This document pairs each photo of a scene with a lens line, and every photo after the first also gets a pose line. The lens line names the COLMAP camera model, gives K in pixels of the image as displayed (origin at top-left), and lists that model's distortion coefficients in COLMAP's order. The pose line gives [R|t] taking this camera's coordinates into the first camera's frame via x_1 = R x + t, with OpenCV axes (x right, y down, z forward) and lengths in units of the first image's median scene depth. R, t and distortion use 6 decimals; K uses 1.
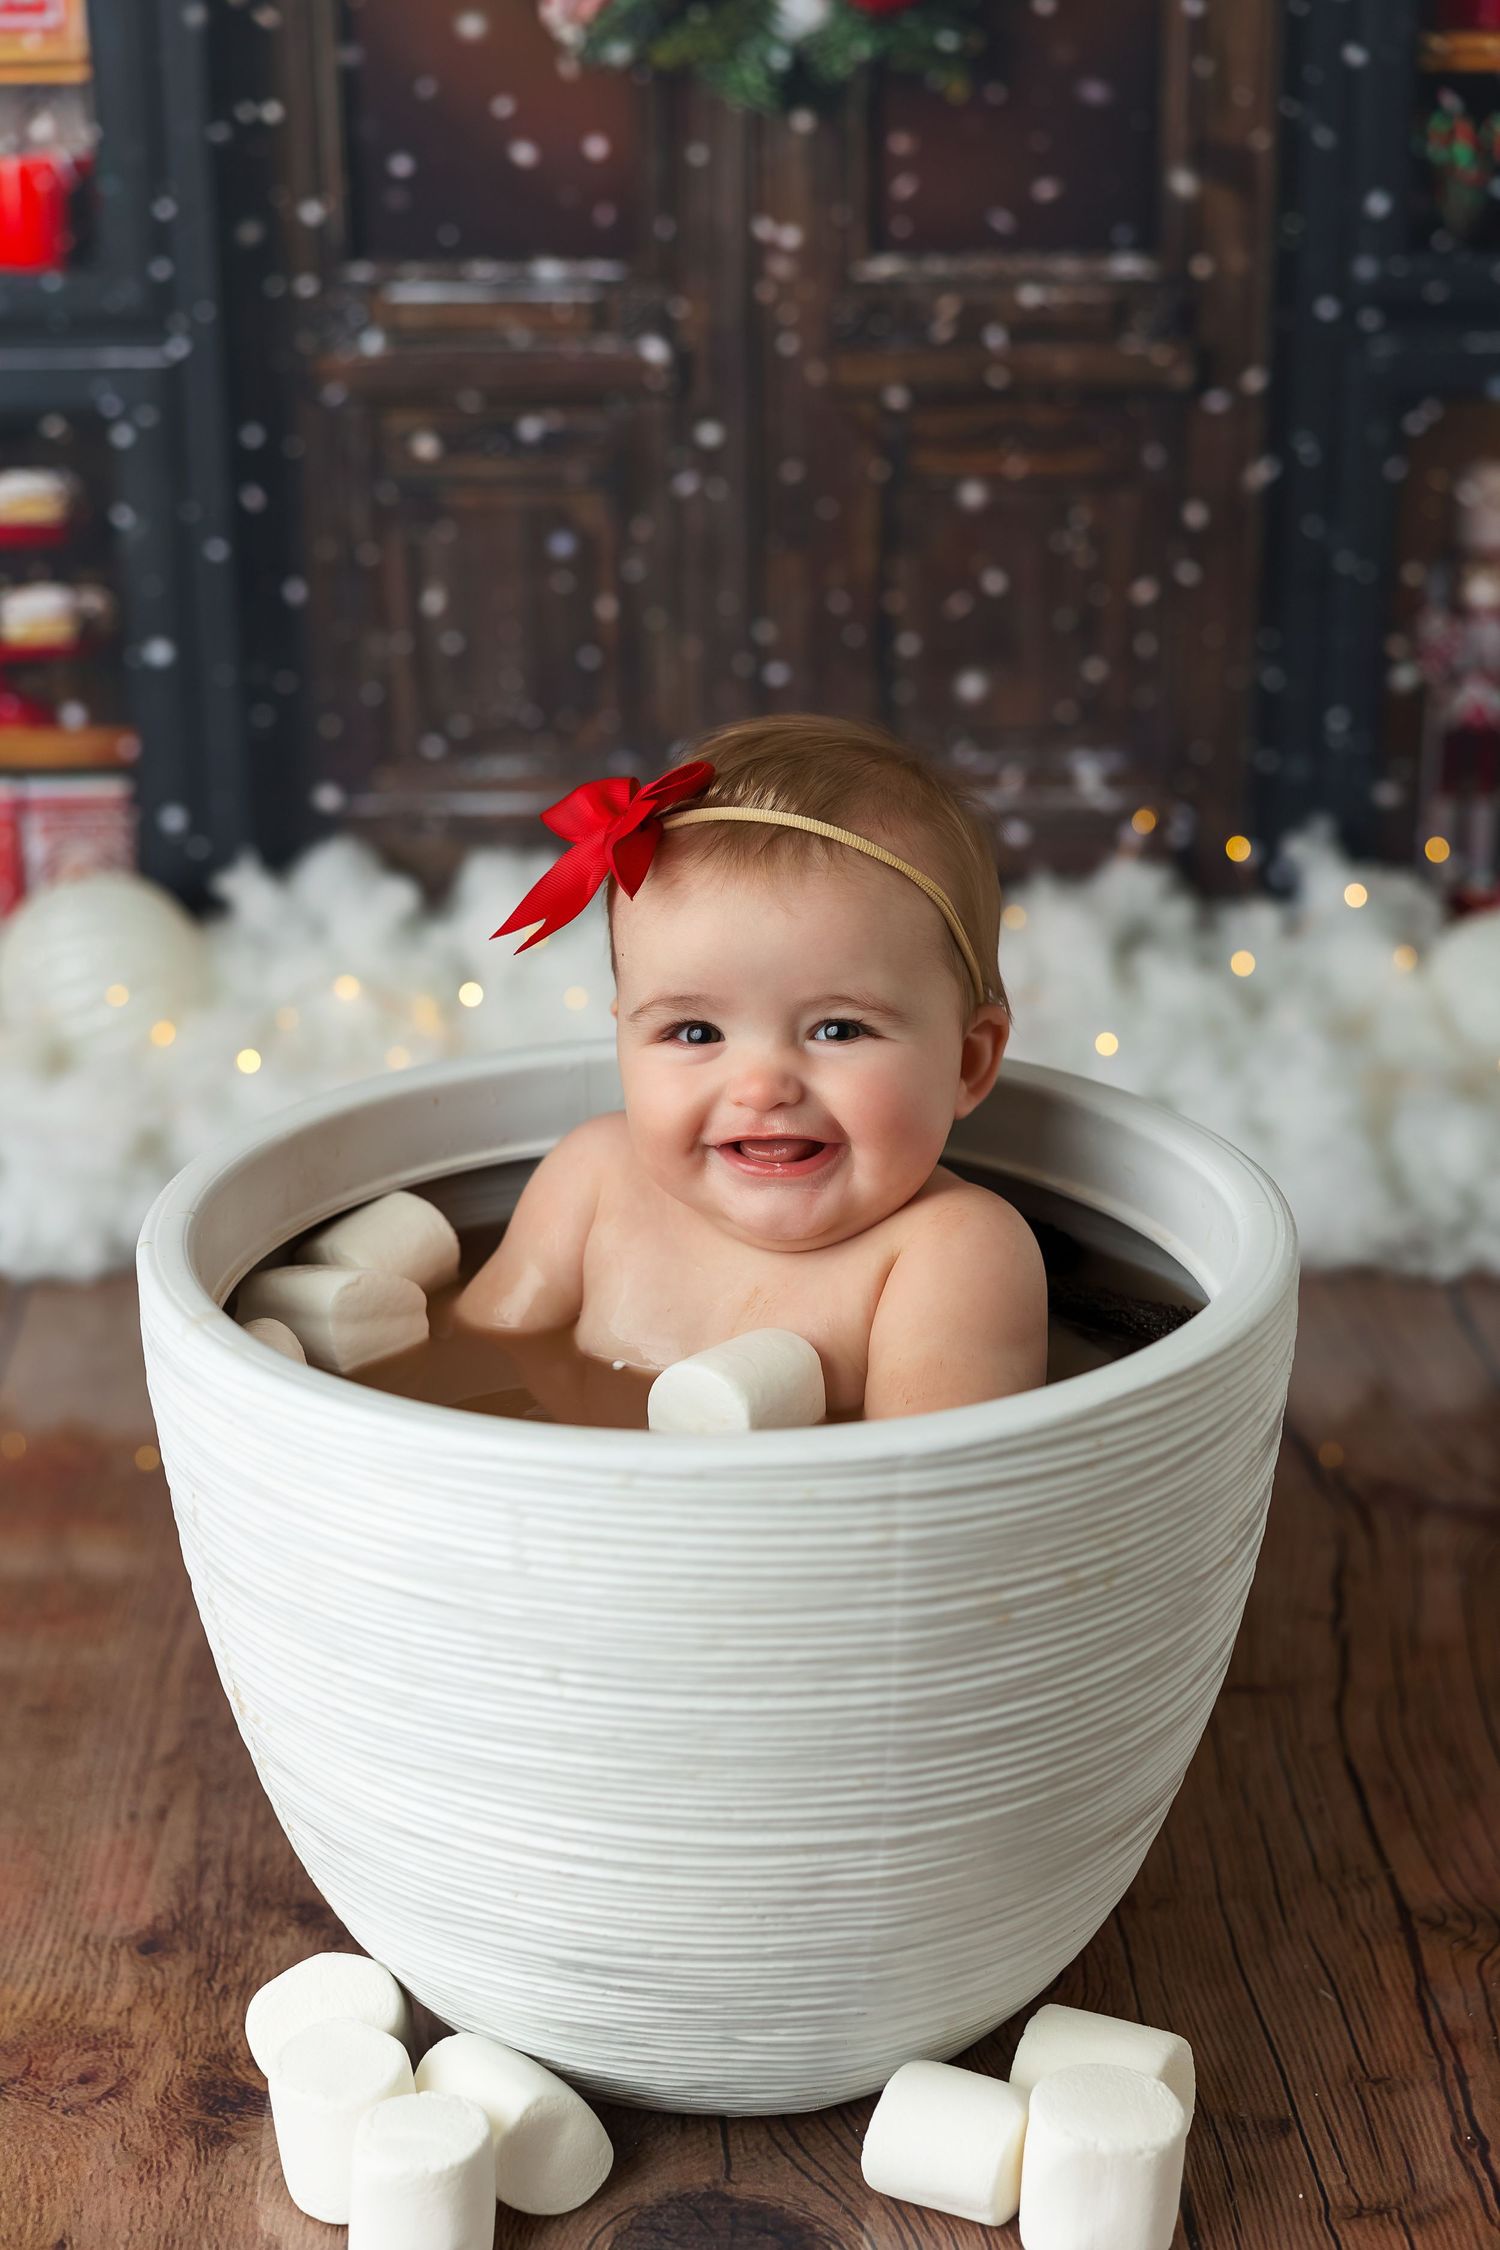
lens RADIAL K [[4049.3, 0, 739.2], [0, 4049.3, 1154.8], [0, 0, 1]] dist [0.031080, 0.000000]
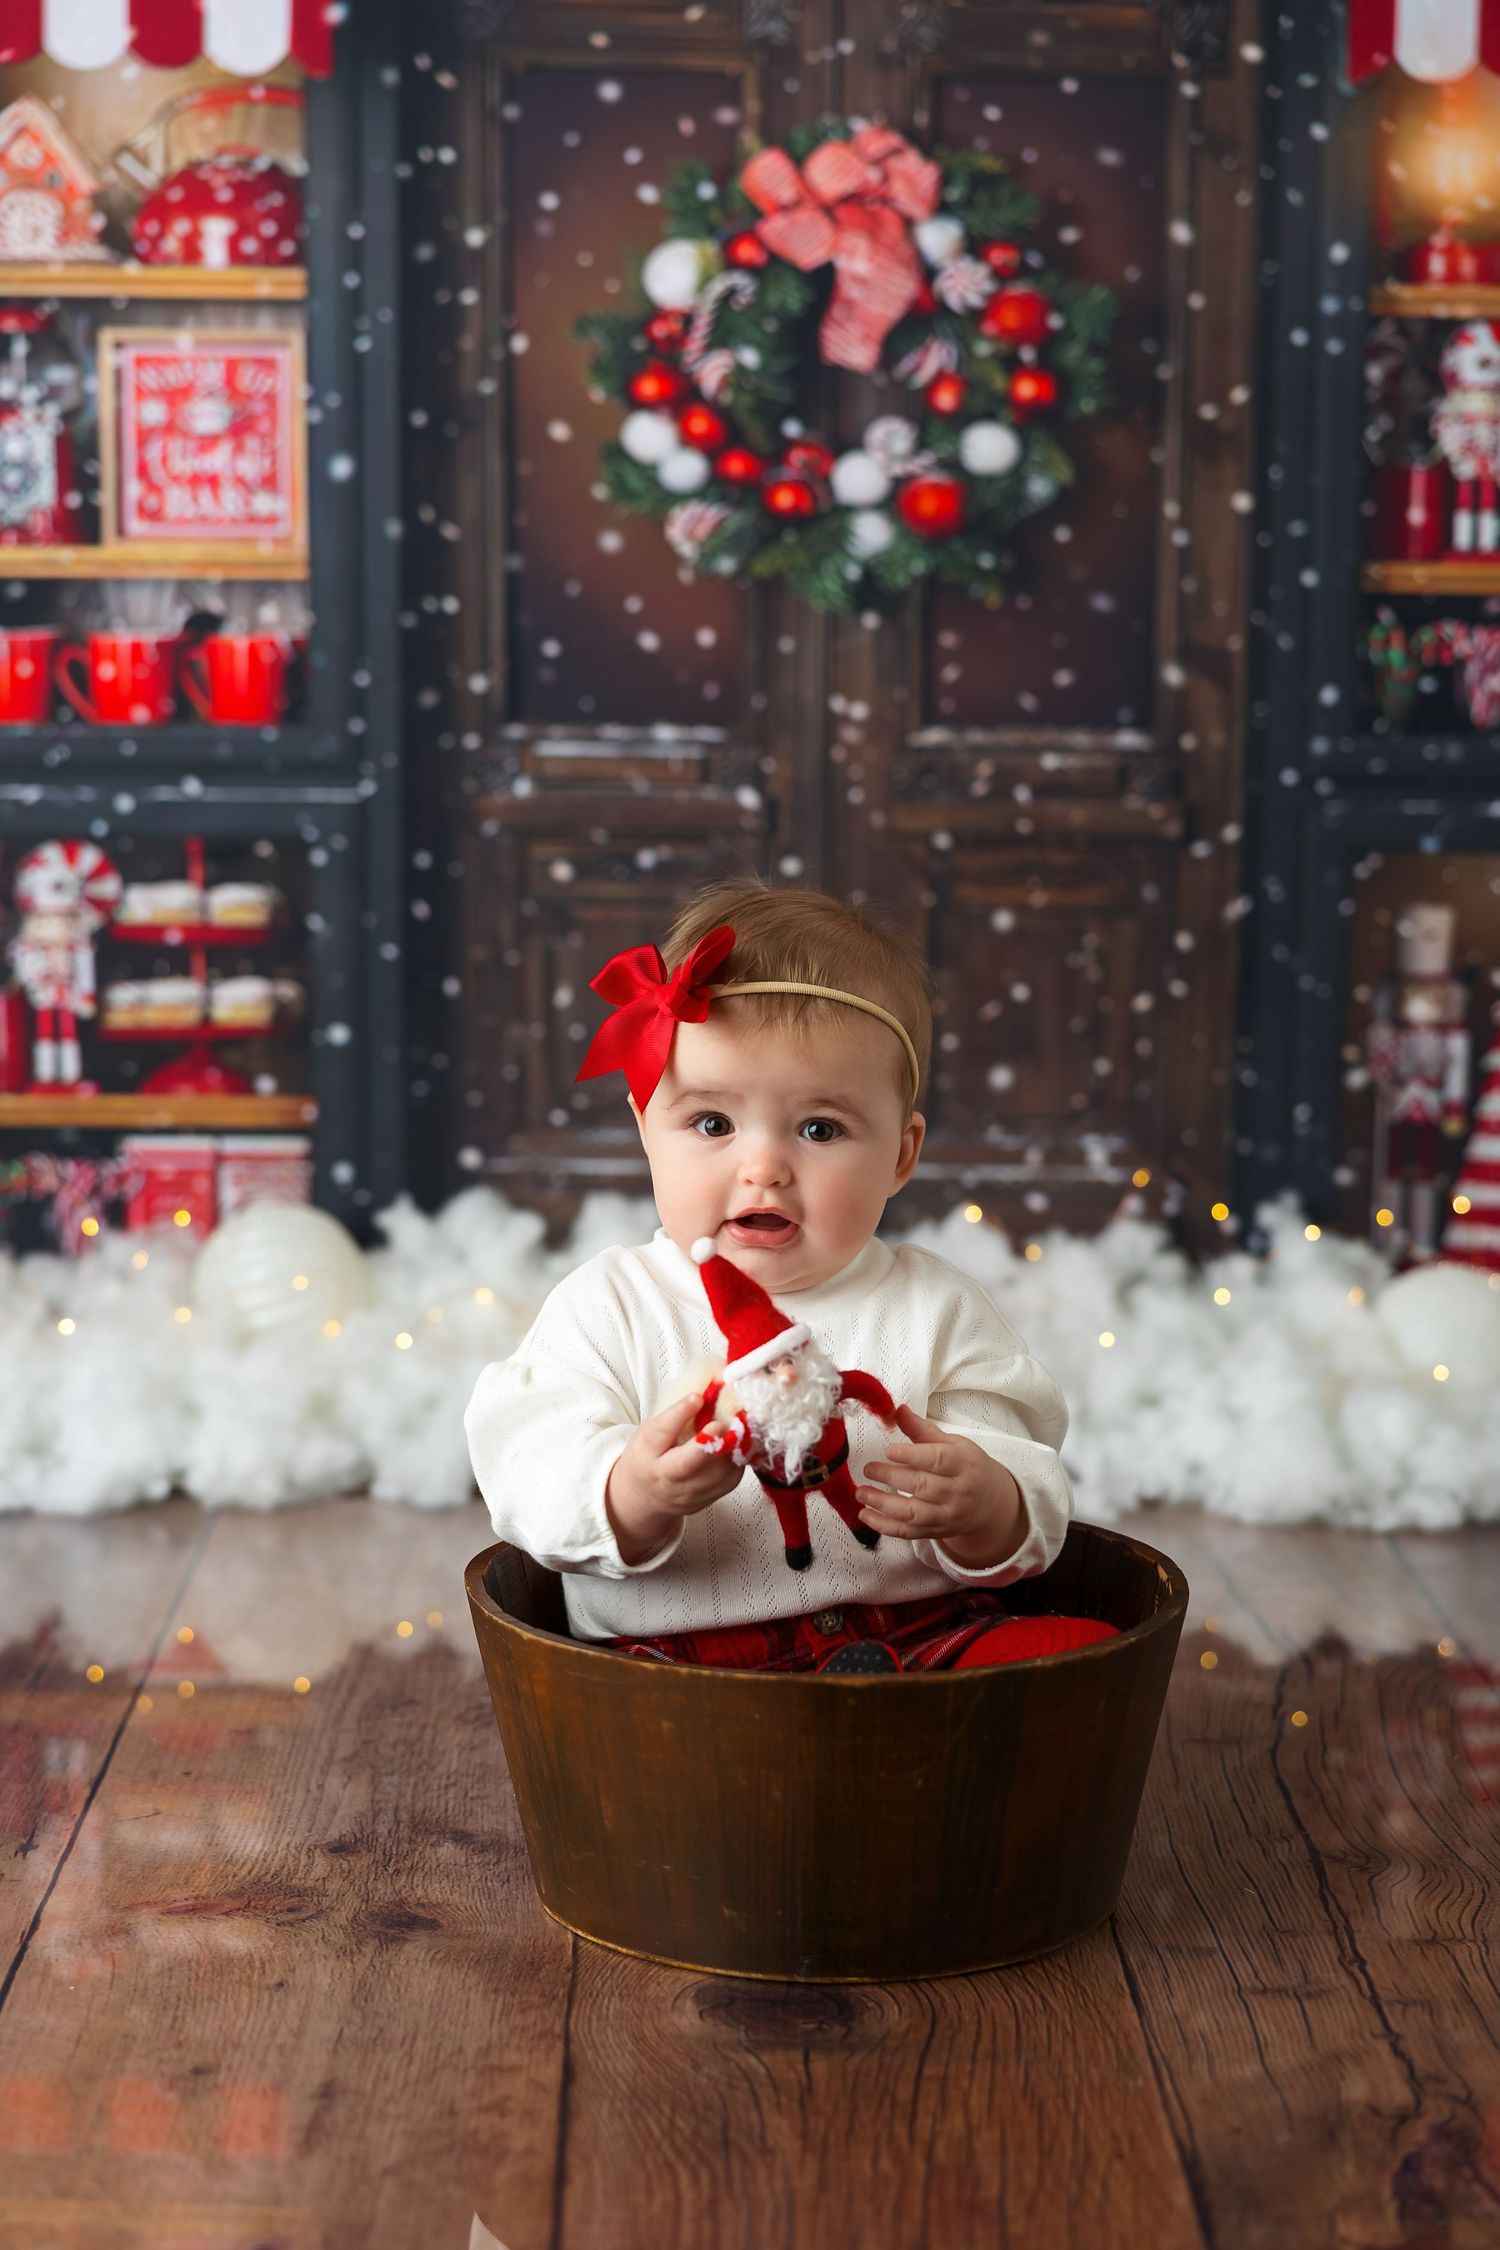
lens RADIAL K [[4049.3, 0, 742.6], [0, 4049.3, 1129.1], [0, 0, 1]] dist [0.031080, 0.000000]
pose [[0.999656, 0.020420, -0.016433, -0.000155], [-0.023215, 0.980843, -0.193412, 0.140867], [0.012168, 0.193727, 0.980980, -0.199161]]
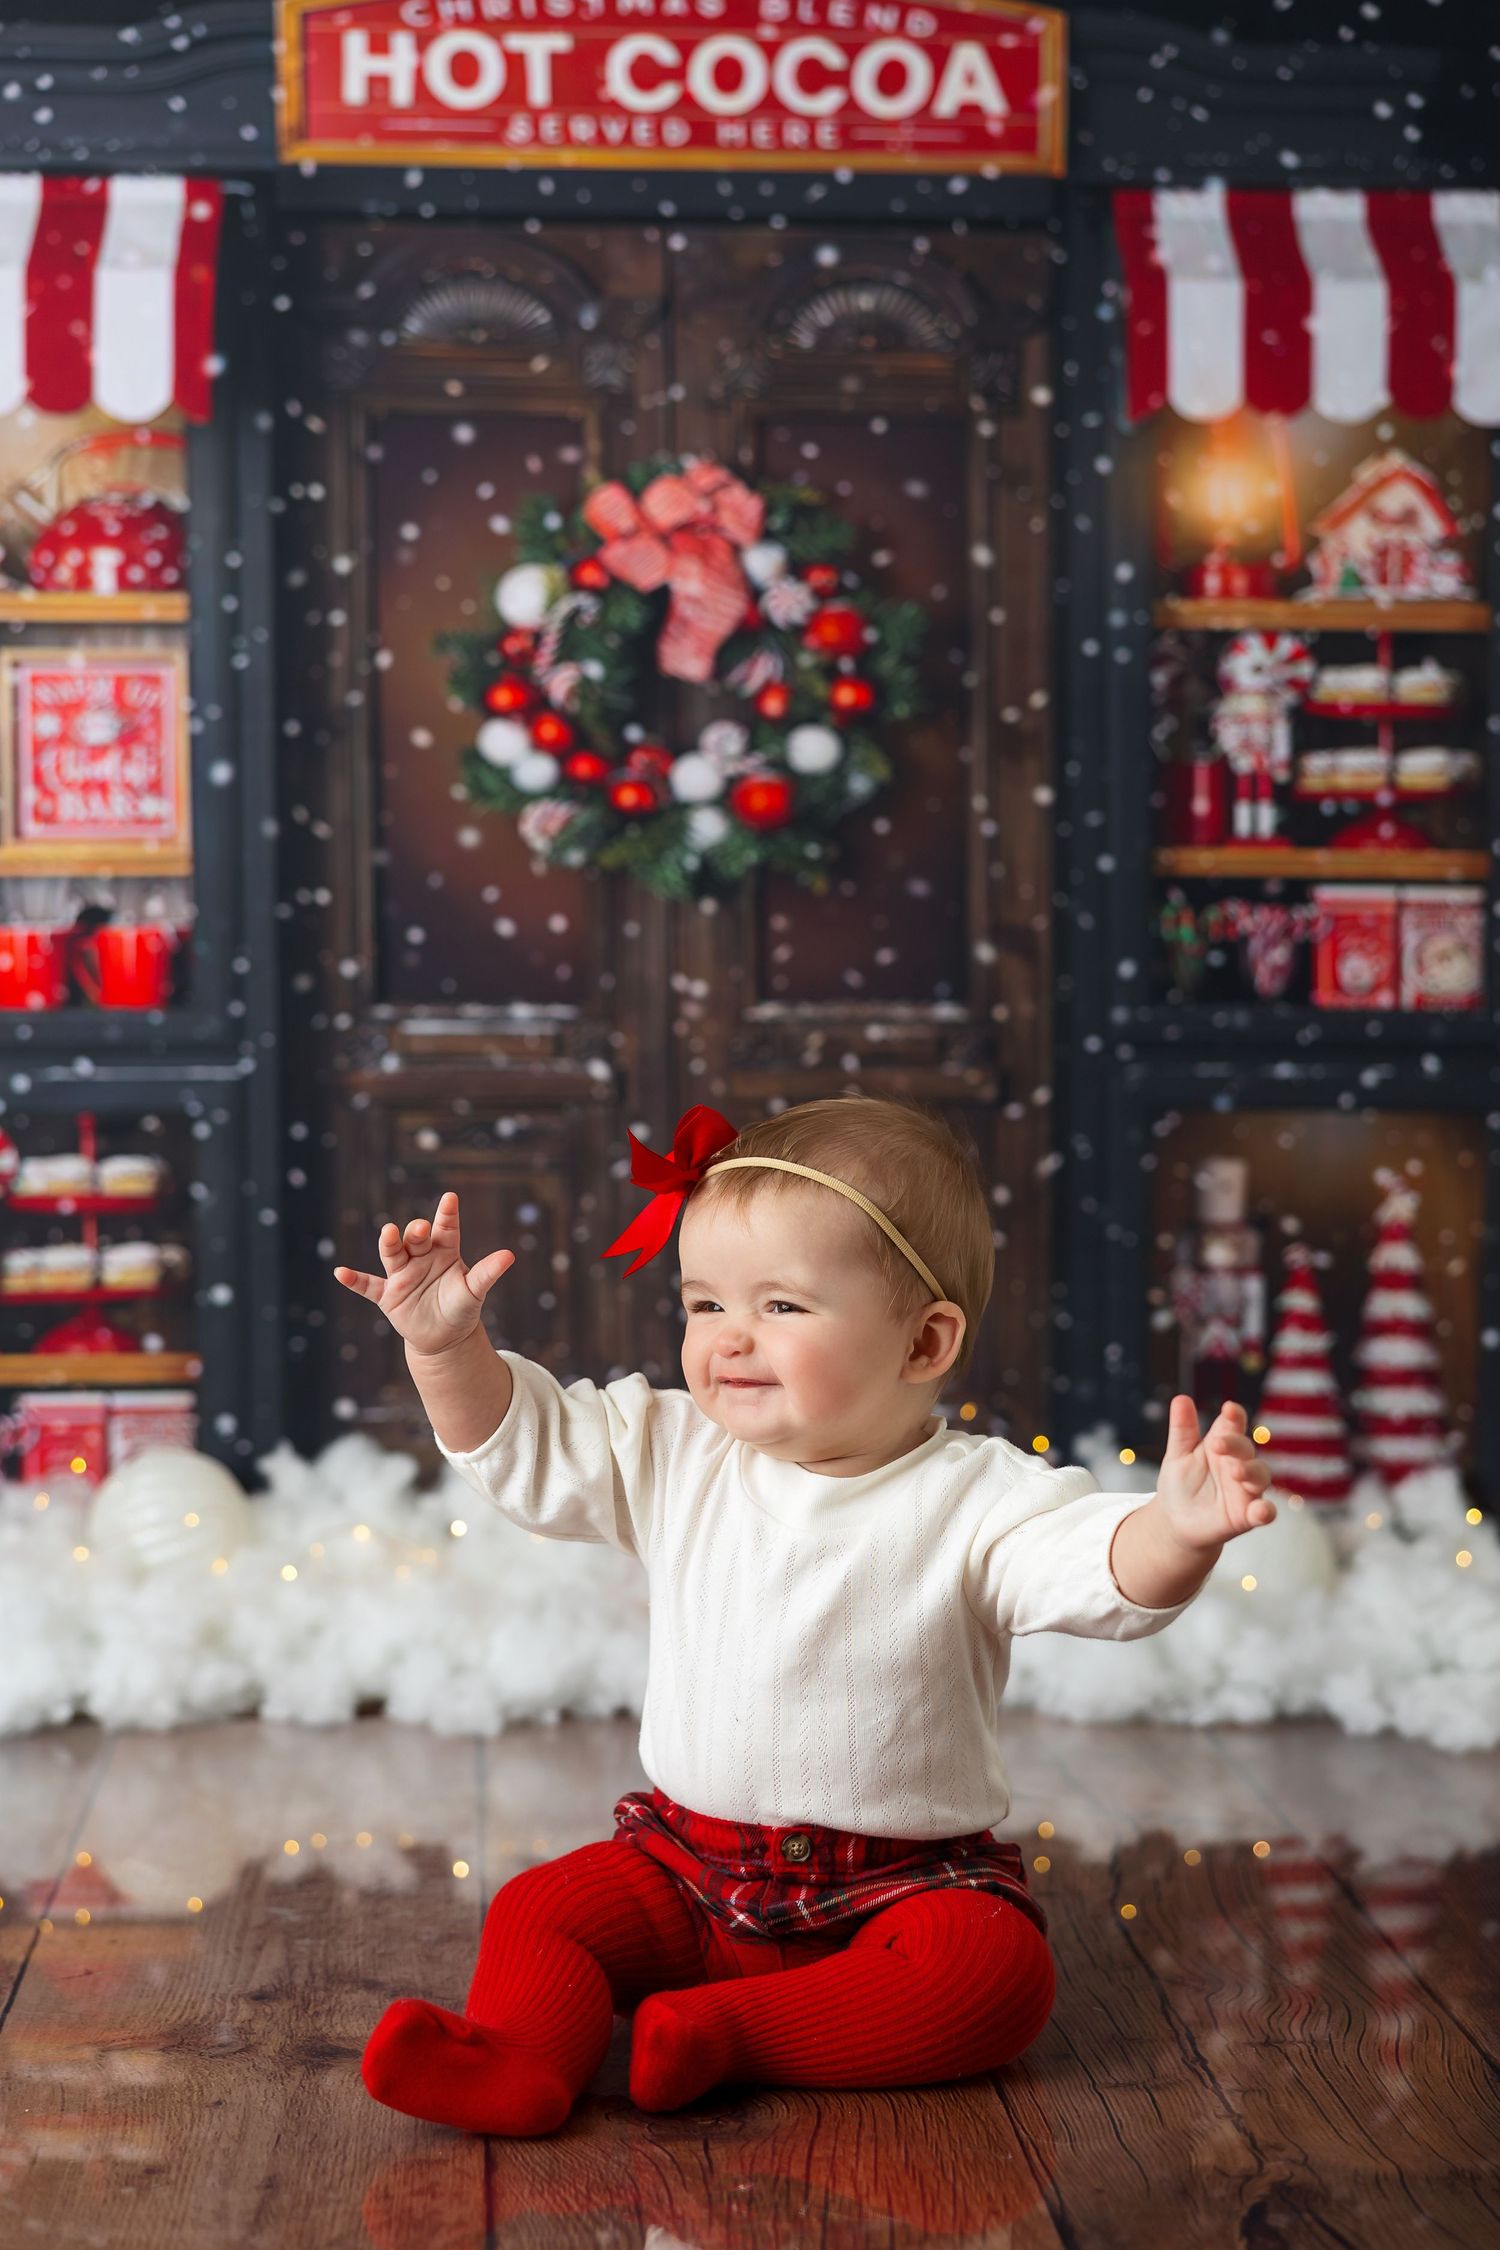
lens RADIAL K [[3932.2, 0, 734.7], [0, 3932.2, 1123.8], [0, 0, 1]] dist [0.014247, 0.000000]
pose [[0.999512, 0.003354, 0.031058, -0.016210], [0.005570, 0.959150, -0.282845, 0.188858], [-0.030738, 0.282880, 0.958663, -0.252618]]
